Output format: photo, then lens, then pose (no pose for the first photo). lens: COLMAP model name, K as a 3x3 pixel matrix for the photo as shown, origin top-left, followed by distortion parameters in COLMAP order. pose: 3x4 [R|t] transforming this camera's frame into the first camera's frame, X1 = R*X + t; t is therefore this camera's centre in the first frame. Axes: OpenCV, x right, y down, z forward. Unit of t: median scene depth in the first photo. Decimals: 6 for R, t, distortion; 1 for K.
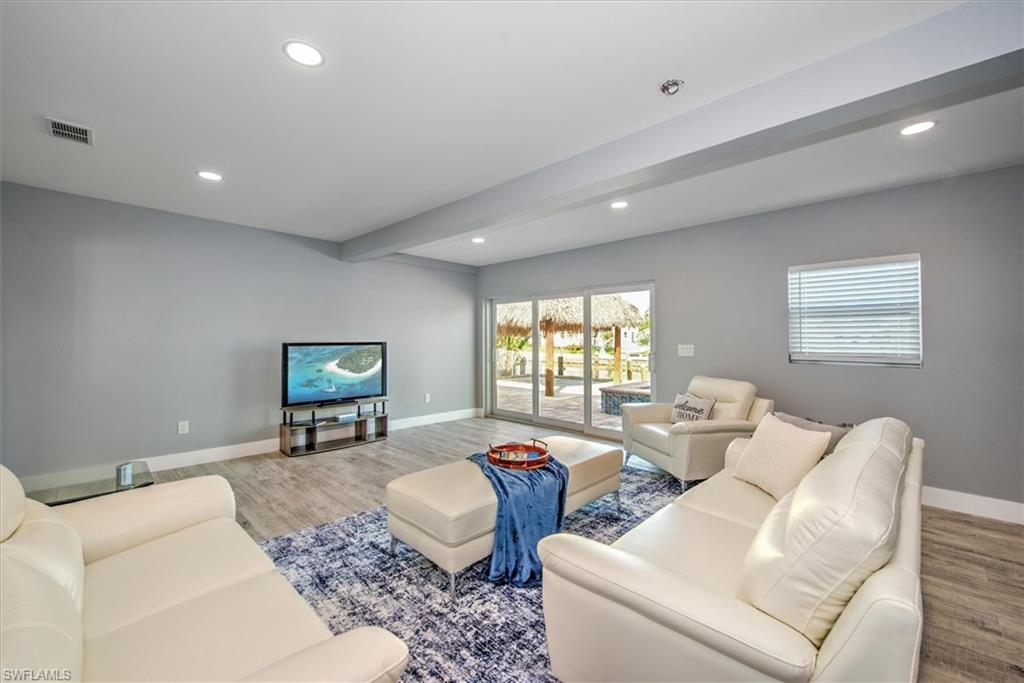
lens RADIAL K [[411.7, 0, 513.8], [0, 411.7, 344.5], [0, 0, 1]] dist [-0.000772, -0.000254]
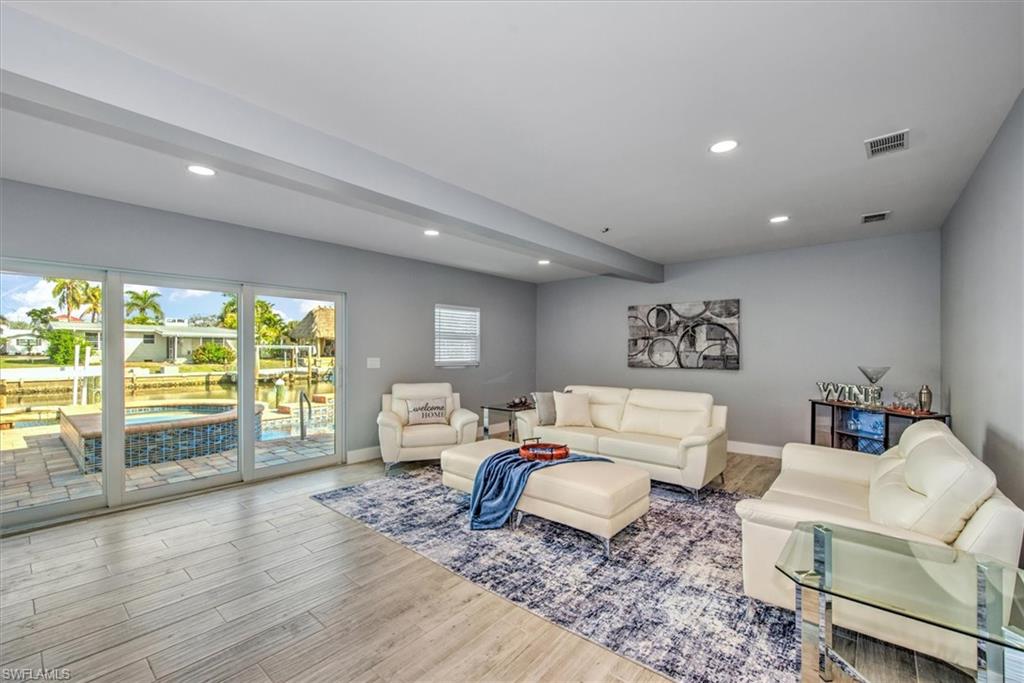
lens RADIAL K [[431.6, 0, 501.5], [0, 431.6, 350.1], [0, 0, 1]] dist [-0.001524, -0.000170]
pose [[-0.054387, -0.002351, 0.998517, -1.021641], [0.009498, 0.999951, 0.002871, -0.027400], [-0.998475, 0.009640, -0.054362, 0.968639]]
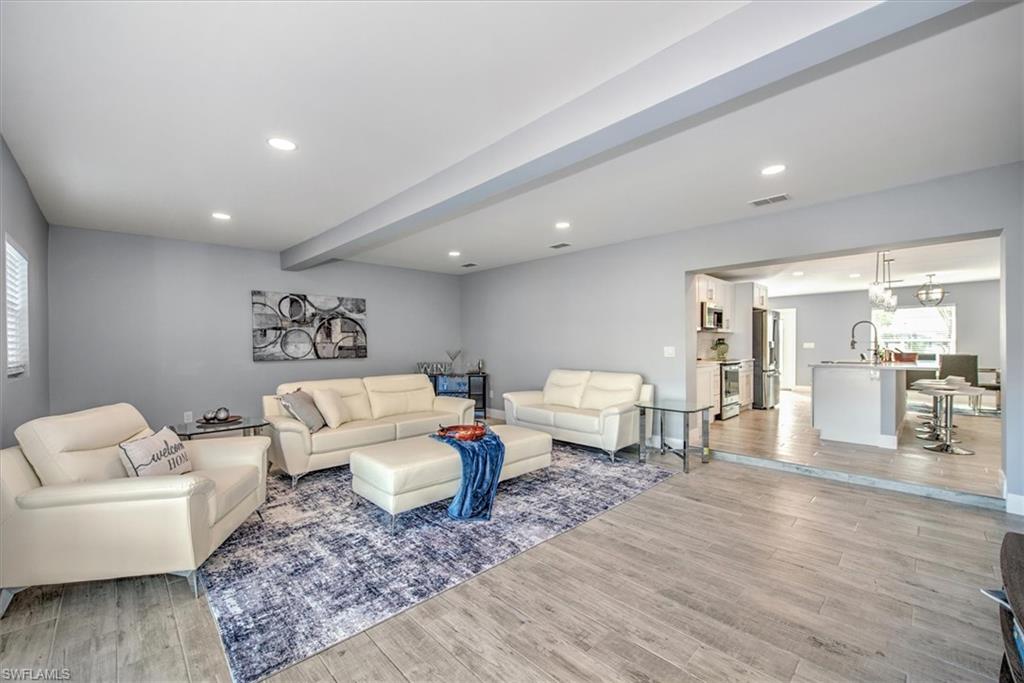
lens RADIAL K [[411.7, 0, 513.8], [0, 411.7, 344.5], [0, 0, 1]] dist [-0.000772, -0.000254]
pose [[-0.999747, 0.006919, 0.021389, -0.147167], [0.007144, 0.999920, 0.010481, -0.014546], [-0.021315, 0.010631, -0.999716, 1.860161]]
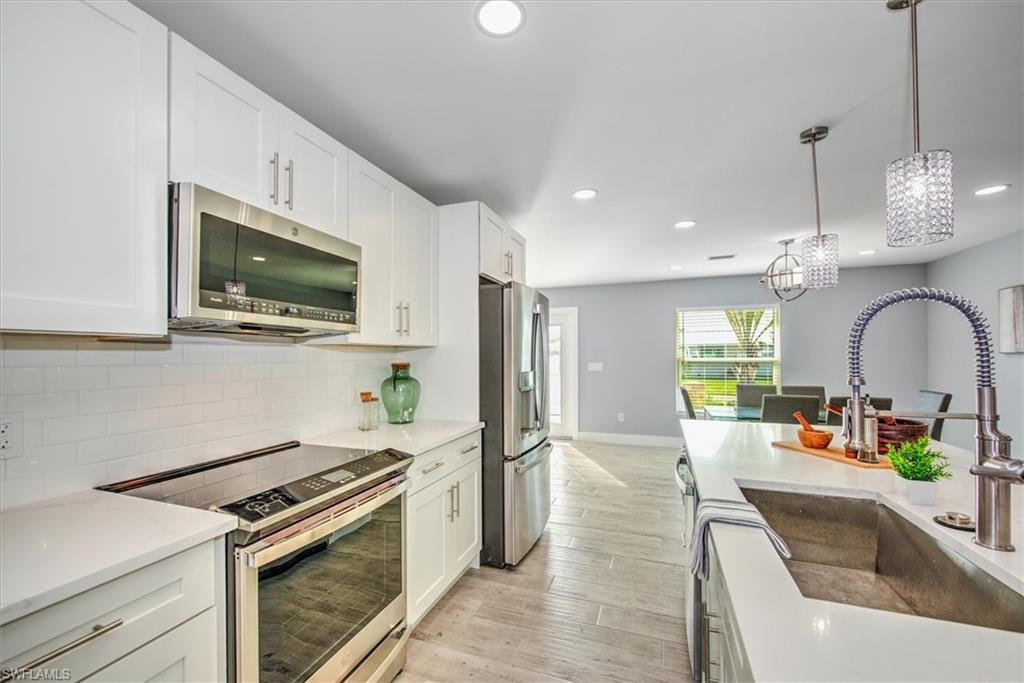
lens RADIAL K [[418.7, 0, 493.8], [0, 418.7, 351.7], [0, 0, 1]] dist [-0.000417, 0.000087]
pose [[-0.925064, 0.003901, -0.379791, -1.124744], [0.002686, 0.999989, 0.003729, -0.042390], [0.379802, 0.002429, -0.925065, 0.329877]]
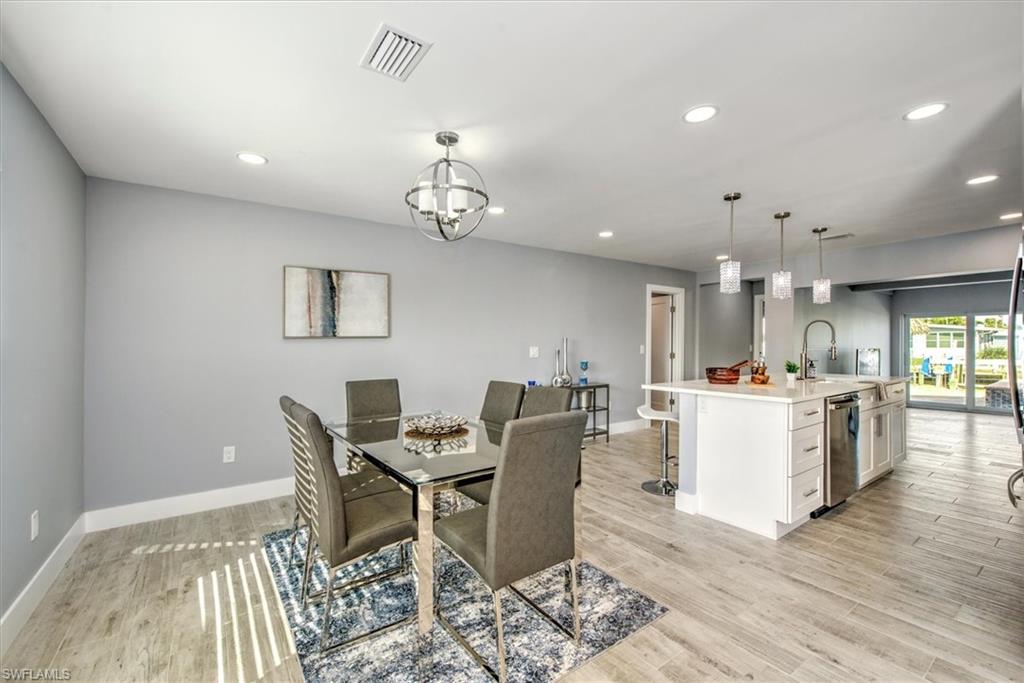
lens RADIAL K [[431.6, 0, 501.5], [0, 431.6, 350.1], [0, 0, 1]] dist [-0.001524, -0.000170]
pose [[0.981426, -0.000894, -0.191837, -2.136379], [0.000834, 1.000000, -0.000394, 0.000138], [0.191837, 0.000226, 0.981427, -1.136656]]
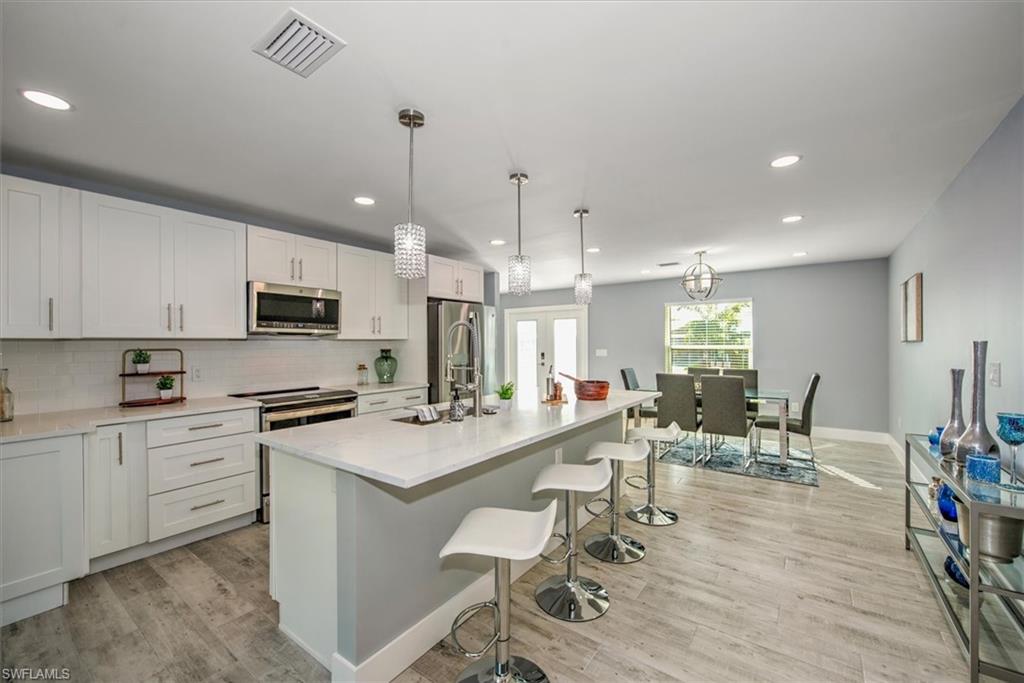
lens RADIAL K [[411.7, 0, 513.8], [0, 411.7, 344.5], [0, 0, 1]] dist [-0.000772, -0.000254]
pose [[-0.990401, 0.010239, -0.137846, -1.494121], [0.007696, 0.999791, 0.018965, -0.055319], [0.138011, 0.017722, -0.990272, 0.939470]]
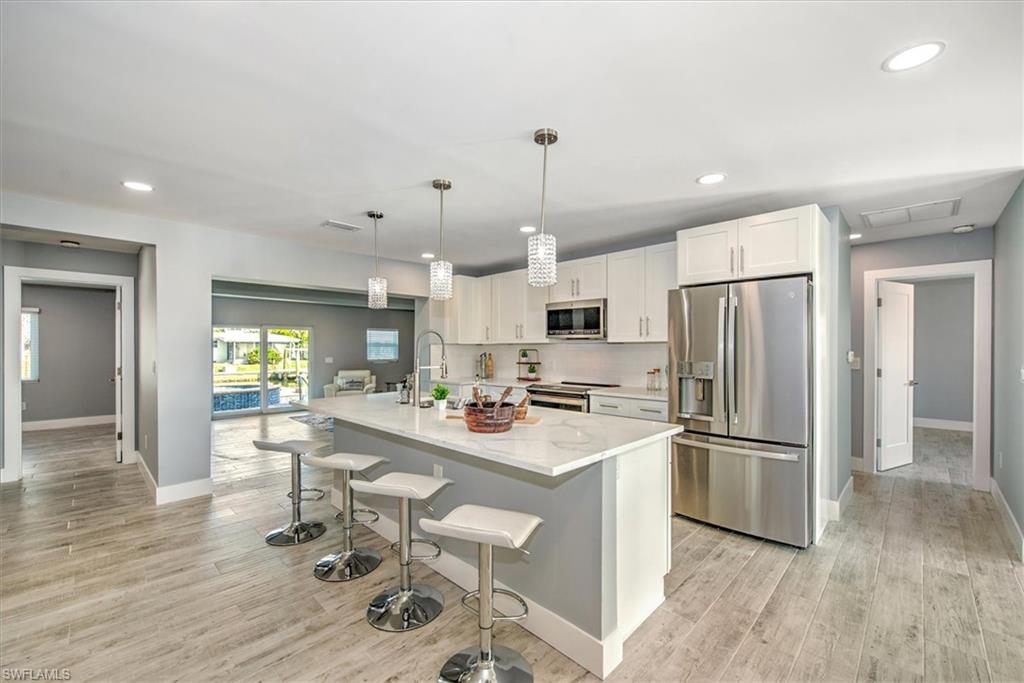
lens RADIAL K [[416.7, 0, 514.9], [0, 416.7, 345.0], [0, 0, 1]] dist [-0.000821, -0.000196]
pose [[0.000349, 0.008428, 0.999964, -2.441970], [0.019660, 0.999771, -0.008433, -0.038938], [-0.999807, 0.019662, 0.000184, 0.003418]]
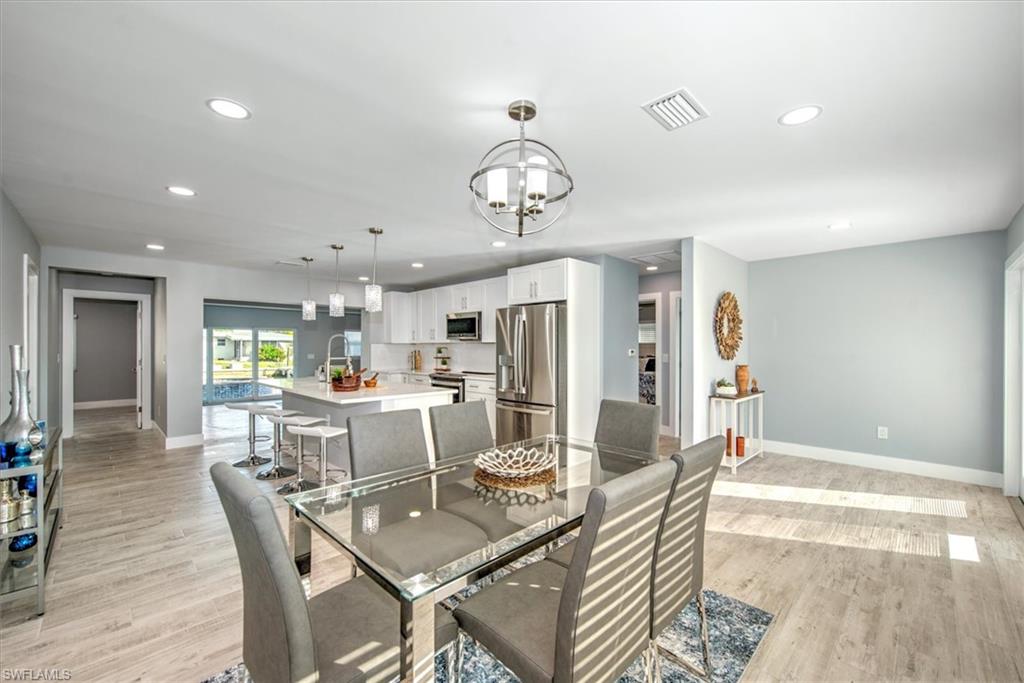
lens RADIAL K [[411.7, 0, 513.8], [0, 411.7, 344.5], [0, 0, 1]] dist [-0.000772, -0.000254]
pose [[0.013703, 0.008046, 0.999874, -2.947874], [0.016091, 0.999836, -0.008266, -0.026359], [-0.999777, 0.016202, 0.013571, -0.443458]]
